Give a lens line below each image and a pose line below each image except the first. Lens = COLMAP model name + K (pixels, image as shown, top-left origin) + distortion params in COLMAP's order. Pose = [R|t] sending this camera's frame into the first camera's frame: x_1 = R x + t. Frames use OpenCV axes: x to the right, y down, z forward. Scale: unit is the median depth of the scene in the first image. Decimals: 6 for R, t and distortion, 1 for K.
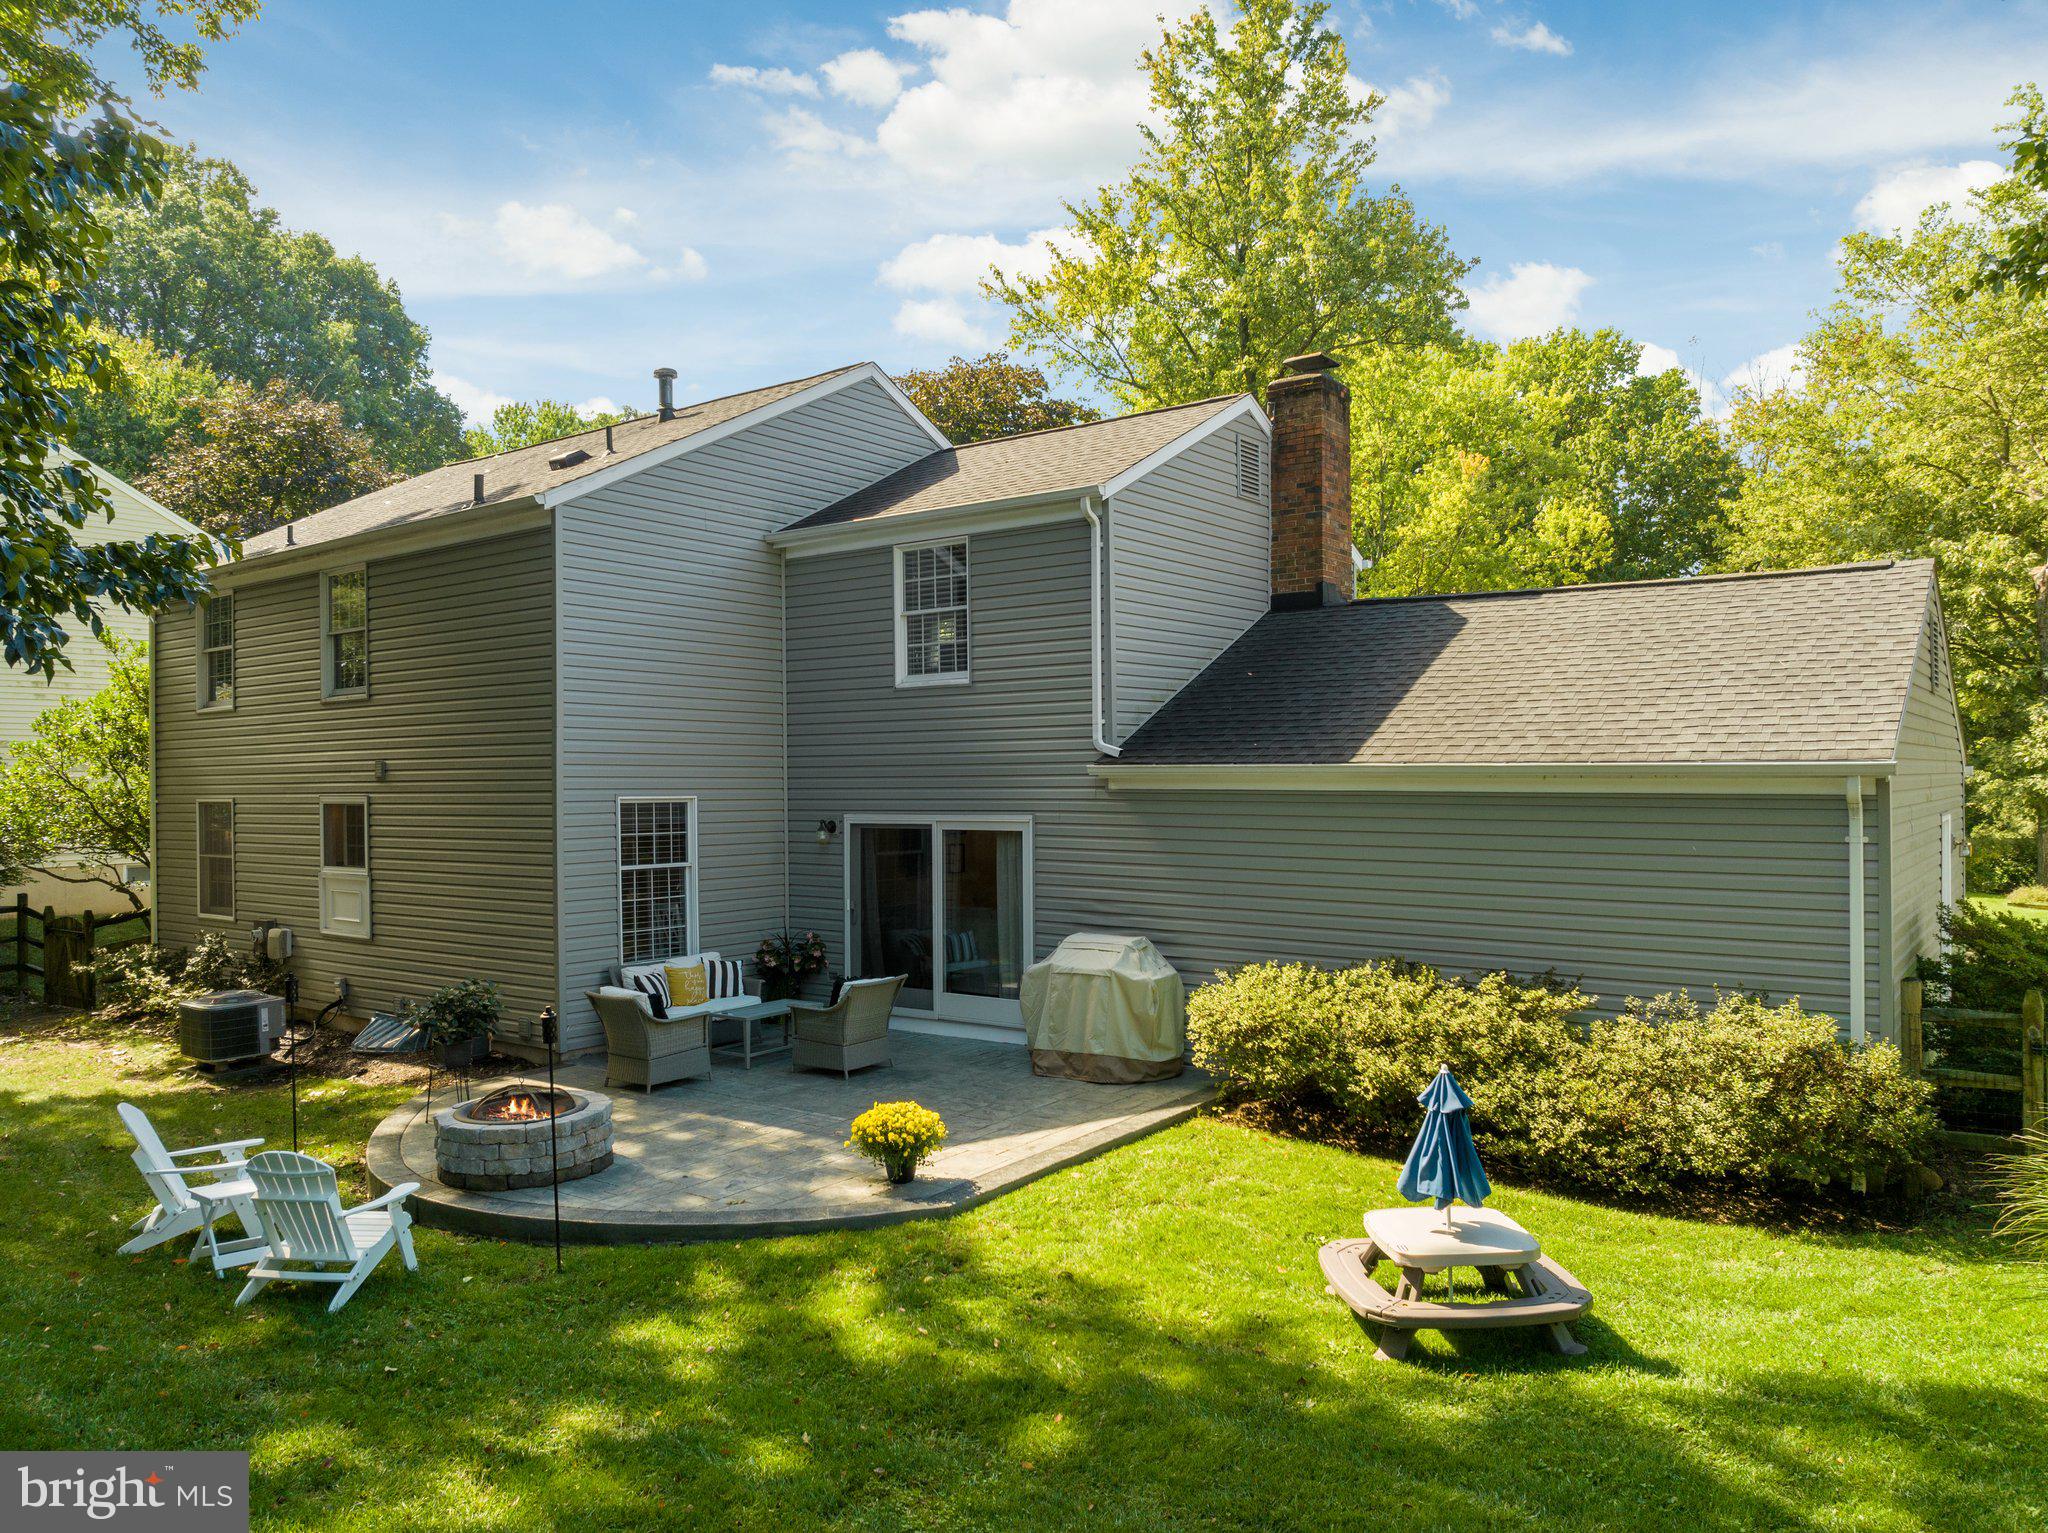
lens RADIAL K [[1479.7, 0, 1024.0], [0, 1479.7, 766.5], [0, 0, 1]] dist [-0.008938, -0.077194]
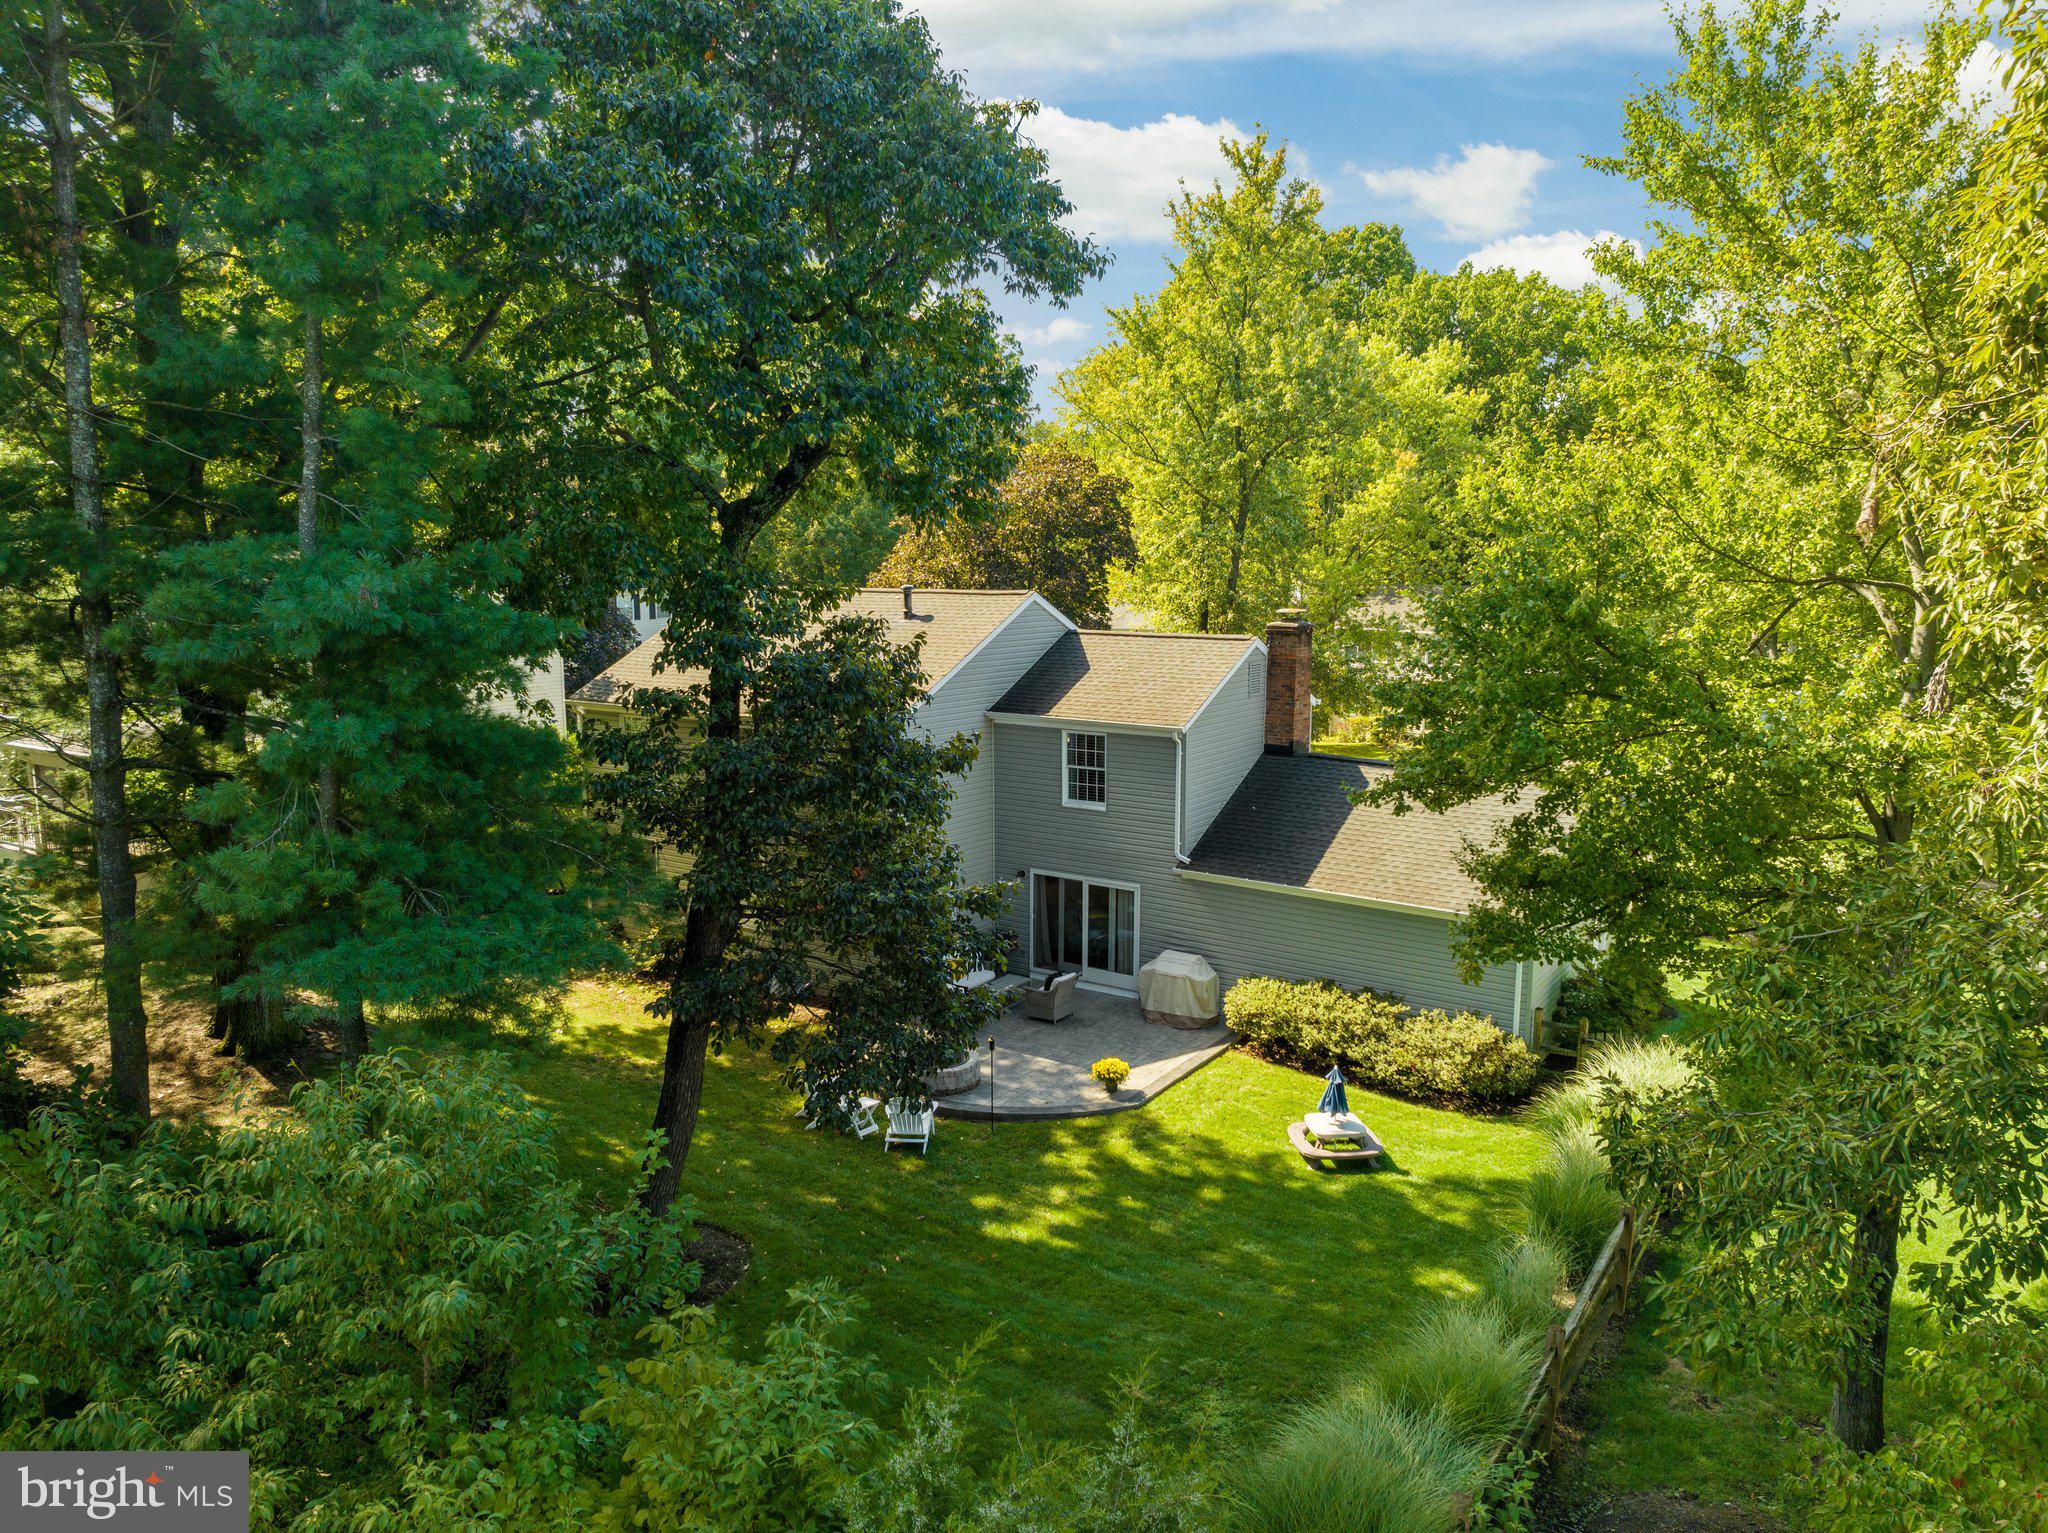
lens RADIAL K [[1449.5, 0, 1024.0], [0, 1449.5, 766.5], [0, 0, 1]] dist [-0.028402, -0.002058]
pose [[0.999395, 0.005591, 0.034339, -0.278943], [-0.010769, 0.988242, 0.152517, -0.534838], [-0.033083, -0.152795, 0.987704, -1.106309]]
